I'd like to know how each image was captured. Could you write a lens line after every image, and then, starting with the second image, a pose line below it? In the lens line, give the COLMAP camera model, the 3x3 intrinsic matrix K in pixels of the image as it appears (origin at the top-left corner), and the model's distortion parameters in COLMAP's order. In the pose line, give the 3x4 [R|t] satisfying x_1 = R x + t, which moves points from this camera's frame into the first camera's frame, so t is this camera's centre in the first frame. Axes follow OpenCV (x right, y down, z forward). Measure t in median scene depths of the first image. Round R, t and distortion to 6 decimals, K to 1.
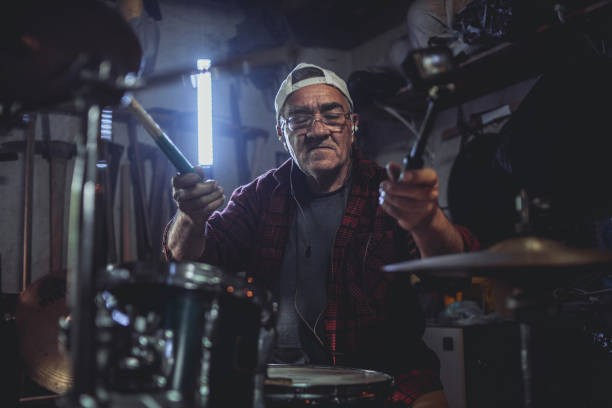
lens RADIAL K [[595.5, 0, 306.0], [0, 595.5, 204.0], [0, 0, 1]] dist [-0.112940, 0.005373]
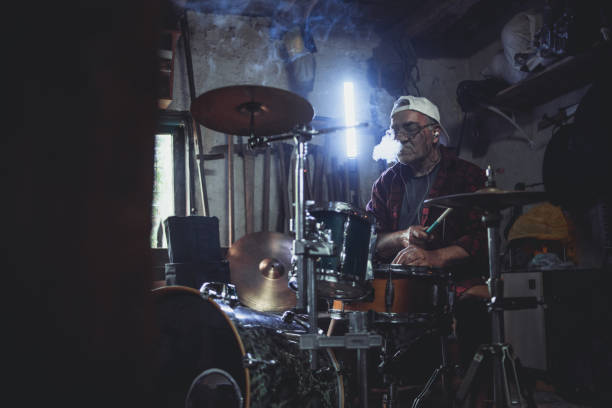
lens RADIAL K [[595.5, 0, 306.0], [0, 595.5, 204.0], [0, 0, 1]] dist [-0.112940, 0.005373]
pose [[0.966049, -0.020615, -0.257534, 0.089123], [0.025817, 0.999525, 0.016836, 0.019547], [0.257064, -0.022913, 0.966123, -0.403793]]
